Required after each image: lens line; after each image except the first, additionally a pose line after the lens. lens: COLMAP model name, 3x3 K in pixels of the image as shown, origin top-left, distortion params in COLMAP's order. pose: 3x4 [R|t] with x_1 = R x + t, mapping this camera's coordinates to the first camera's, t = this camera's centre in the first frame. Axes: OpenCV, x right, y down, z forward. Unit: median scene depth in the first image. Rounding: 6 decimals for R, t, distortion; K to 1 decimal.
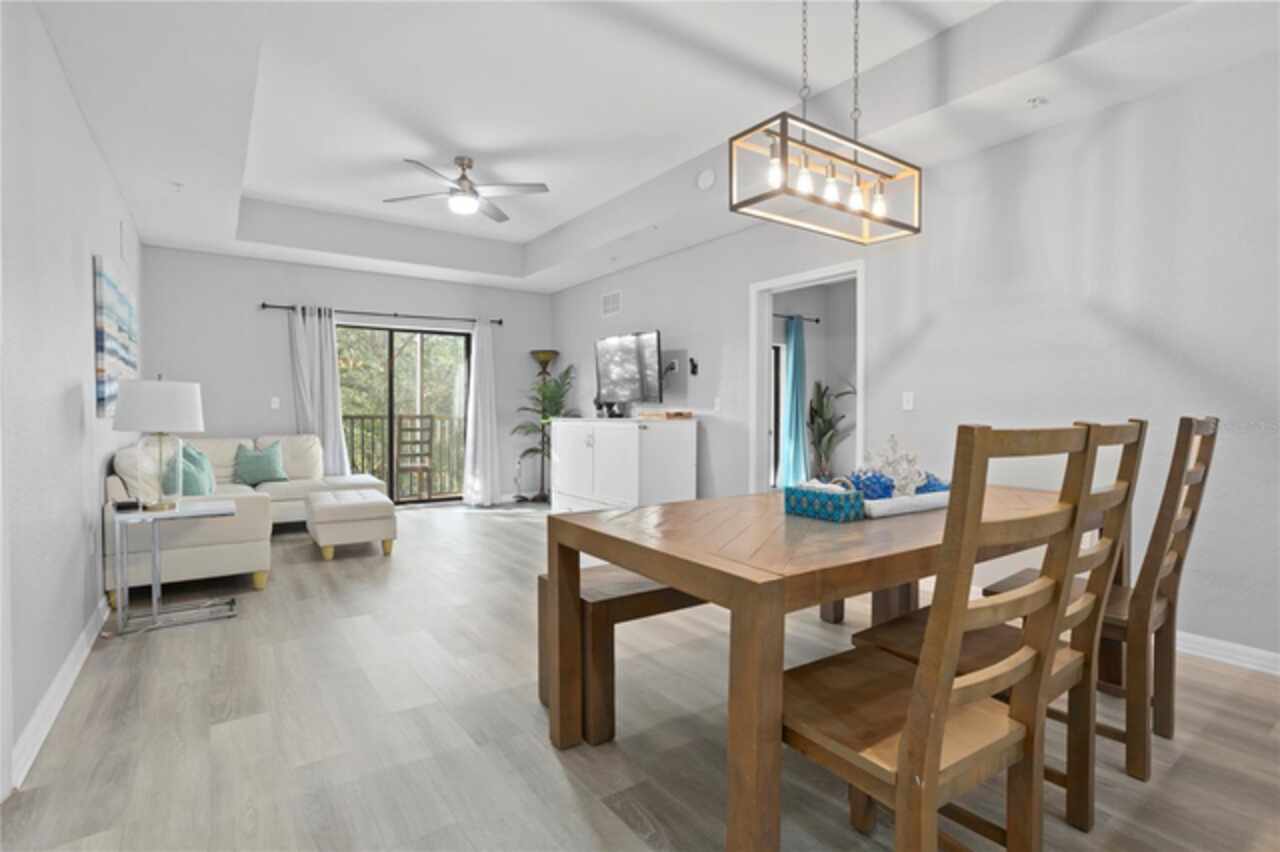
lens RADIAL K [[610.1, 0, 614.4], [0, 610.1, 435.6], [0, 0, 1]] dist [0.000919, -0.000086]
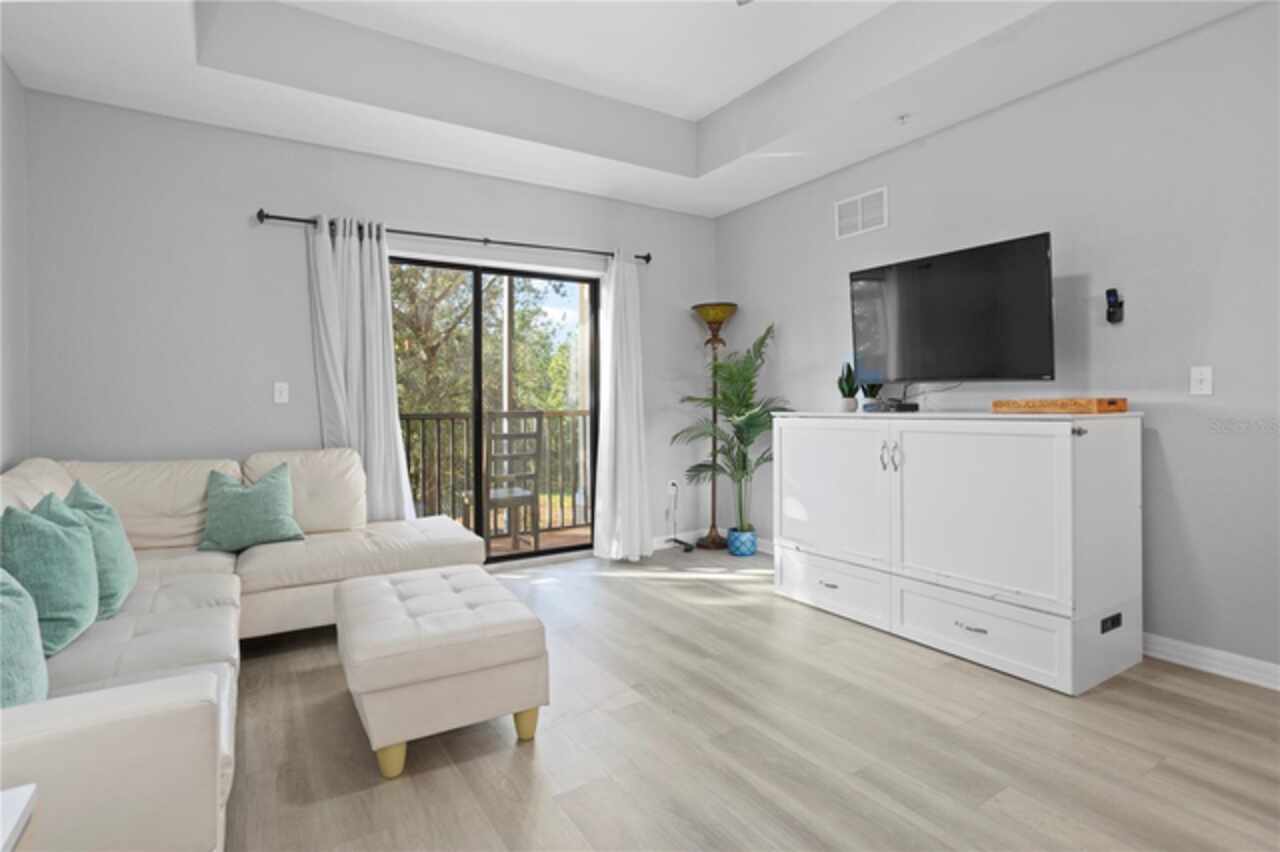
lens RADIAL K [[626.0, 0, 644.0], [0, 626.0, 415.3], [0, 0, 1]] dist [-0.045938, 0.029481]
pose [[0.999856, -0.012963, -0.010957, -0.215819], [0.012716, 0.999670, -0.022319, -0.015985], [0.011243, 0.022176, 0.999691, 0.432200]]
